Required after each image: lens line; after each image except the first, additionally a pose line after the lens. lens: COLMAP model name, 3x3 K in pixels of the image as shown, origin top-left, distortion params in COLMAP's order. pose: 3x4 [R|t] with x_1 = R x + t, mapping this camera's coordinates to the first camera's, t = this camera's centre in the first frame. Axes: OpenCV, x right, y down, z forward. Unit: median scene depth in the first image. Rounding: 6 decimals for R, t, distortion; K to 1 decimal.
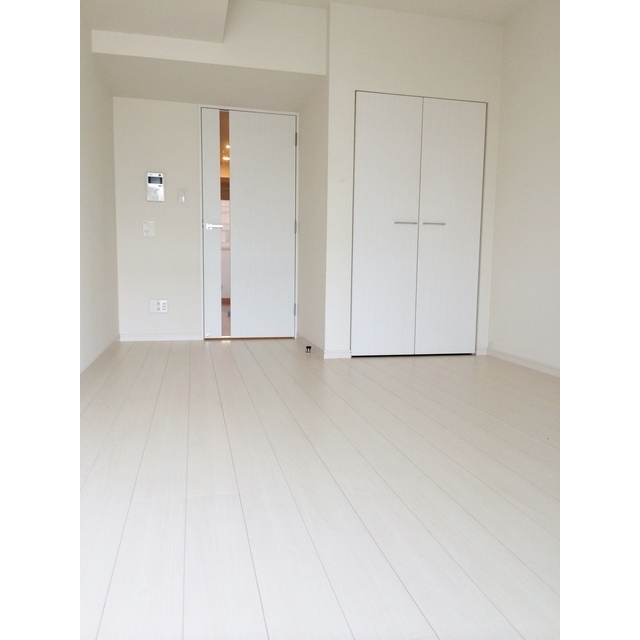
lens RADIAL K [[536.4, 0, 327.3], [0, 536.4, 317.9], [0, 0, 1]] dist [0.094912, -0.186310]
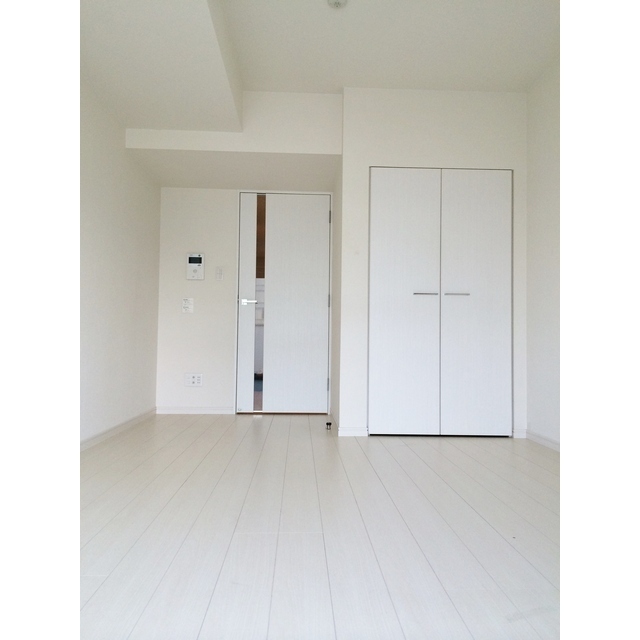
lens RADIAL K [[536.4, 0, 327.3], [0, 536.4, 317.9], [0, 0, 1]] dist [0.094912, -0.186310]
pose [[0.981475, -0.012791, -0.191162, 0.146164], [-0.014333, 0.990071, -0.139836, 0.001936], [0.191053, 0.139985, 0.971547, 0.040206]]
